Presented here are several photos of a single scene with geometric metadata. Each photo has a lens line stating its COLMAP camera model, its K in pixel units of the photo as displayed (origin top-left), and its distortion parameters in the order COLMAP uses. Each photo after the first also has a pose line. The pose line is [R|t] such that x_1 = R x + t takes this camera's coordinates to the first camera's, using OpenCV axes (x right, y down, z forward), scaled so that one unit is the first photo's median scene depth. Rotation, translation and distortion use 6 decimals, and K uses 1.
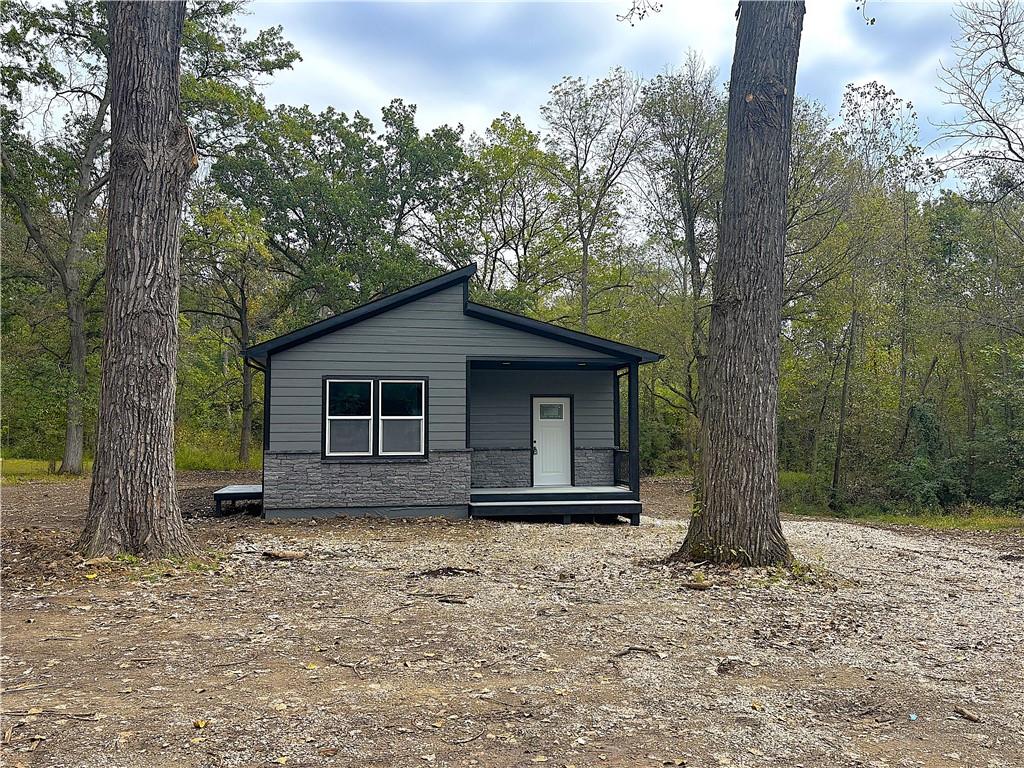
lens RADIAL K [[860.7, 0, 511.6], [0, 860.7, 381.8], [0, 0, 1]] dist [-0.001084, -0.002650]
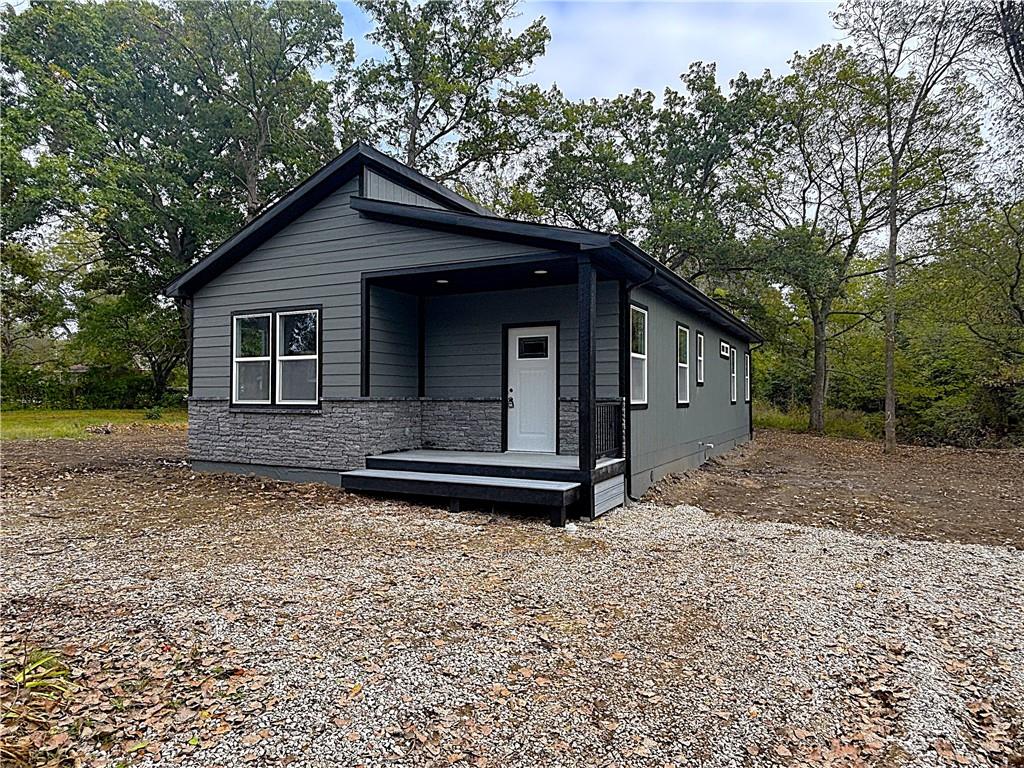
lens RADIAL K [[639.7, 0, 512.6], [0, 639.7, 389.4], [0, 0, 1]] dist [0.008162, 0.003605]
pose [[0.791977, -0.001694, -0.610549, 0.391510], [0.029601, 0.998927, 0.035626, 0.055255], [0.609833, -0.046288, 0.791177, 0.641039]]
